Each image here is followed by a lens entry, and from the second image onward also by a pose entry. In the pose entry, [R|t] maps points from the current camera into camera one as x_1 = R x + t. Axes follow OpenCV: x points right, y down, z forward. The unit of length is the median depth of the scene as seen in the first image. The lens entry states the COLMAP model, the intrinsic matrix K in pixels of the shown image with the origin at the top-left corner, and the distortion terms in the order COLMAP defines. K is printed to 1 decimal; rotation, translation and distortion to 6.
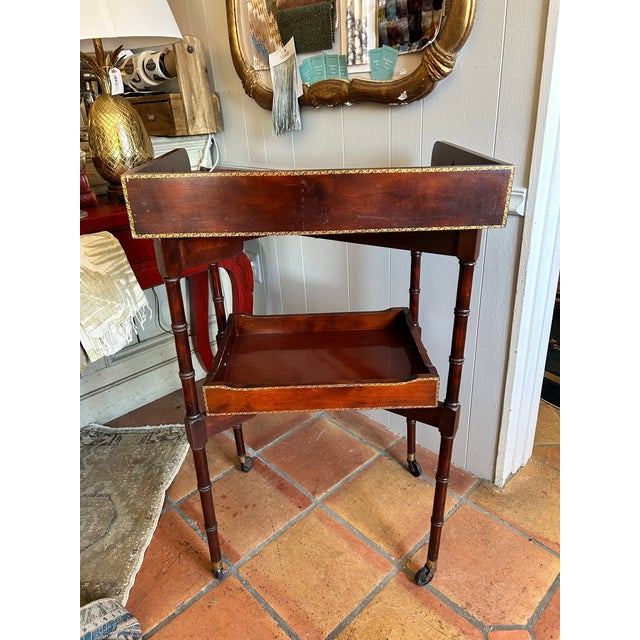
lens RADIAL K [[489.4, 0, 323.6], [0, 489.4, 325.6], [0, 0, 1]] dist [0.046360, -0.055730]
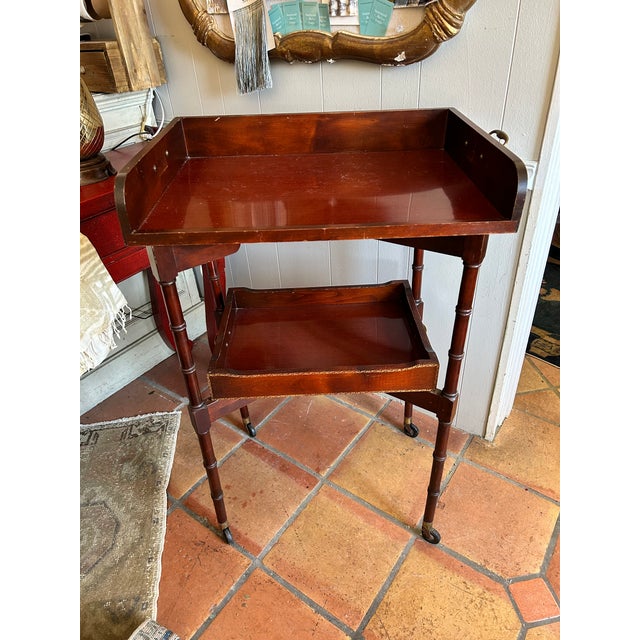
lens RADIAL K [[489.4, 0, 317.4], [0, 489.4, 325.2], [0, 0, 1]] dist [0.046360, -0.055730]
pose [[0.984695, -0.097254, 0.144628, -0.151625], [0.074715, 0.985267, 0.153839, -0.119195], [-0.157459, -0.140679, 0.977454, 0.063866]]
